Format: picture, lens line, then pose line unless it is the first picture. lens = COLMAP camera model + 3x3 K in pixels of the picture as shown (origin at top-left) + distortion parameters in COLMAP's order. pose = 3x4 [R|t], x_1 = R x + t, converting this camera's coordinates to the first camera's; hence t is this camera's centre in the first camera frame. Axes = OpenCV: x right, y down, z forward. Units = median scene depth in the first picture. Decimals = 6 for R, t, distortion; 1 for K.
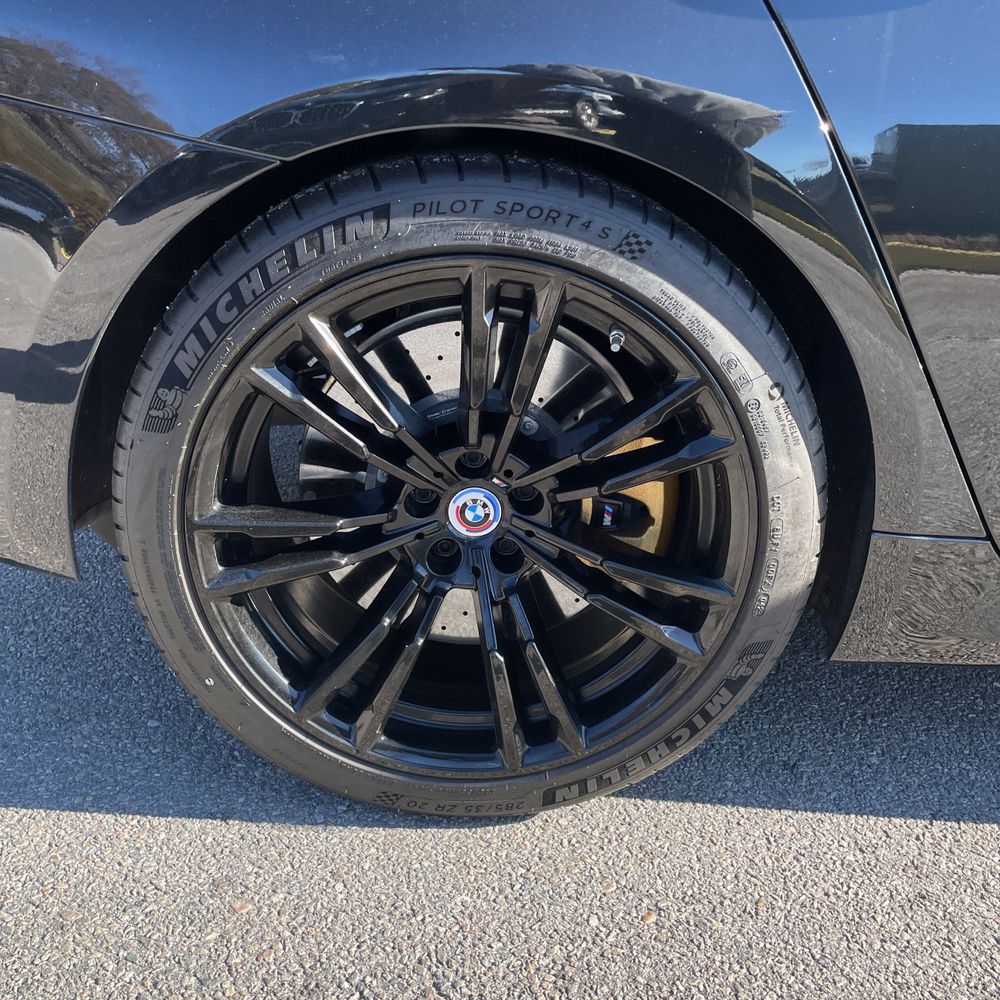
lens RADIAL K [[1006.2, 0, 496.9], [0, 1006.2, 502.6], [0, 0, 1]] dist [0.107518, -0.181189]
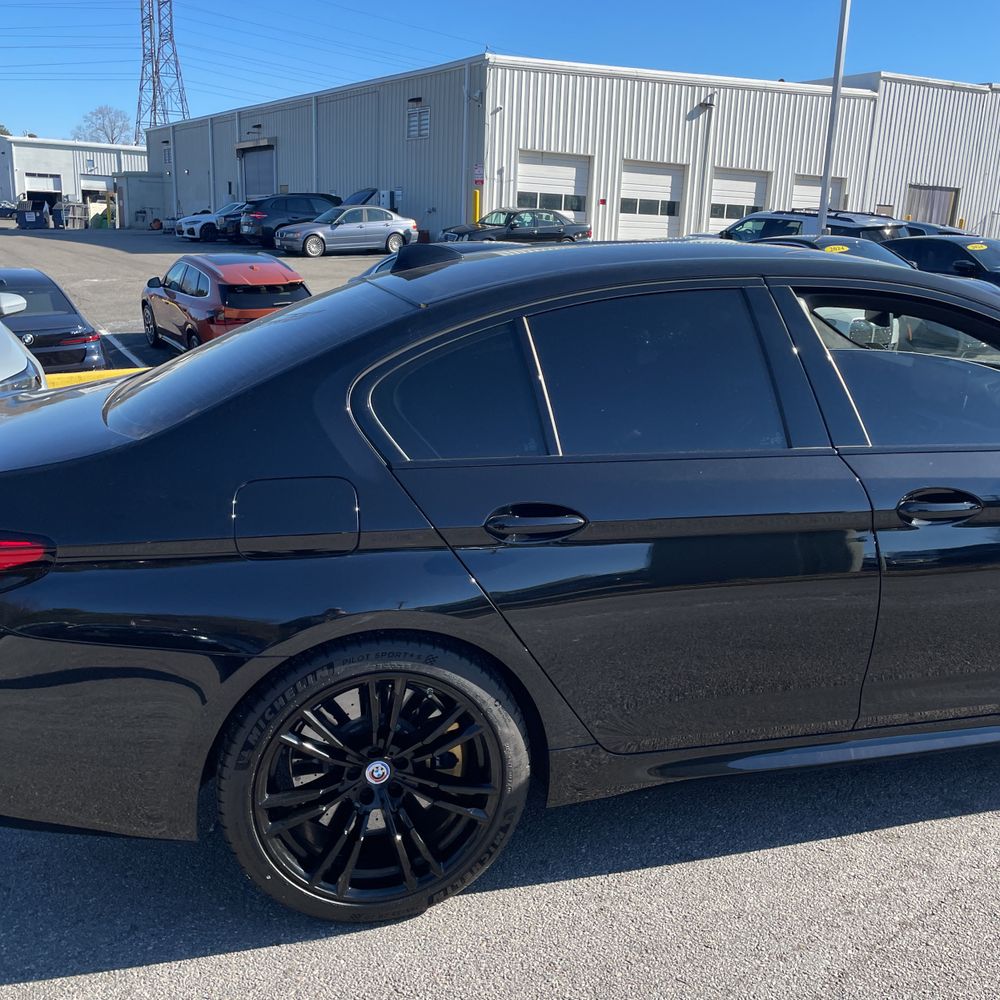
lens RADIAL K [[1006.2, 0, 496.9], [0, 1006.2, 502.6], [0, 0, 1]] dist [0.107518, -0.181189]
pose [[0.971670, -0.138044, 0.191839, -0.114624], [0.163223, 0.978983, -0.122269, -0.258358], [-0.170928, 0.150117, 0.973780, -1.308058]]
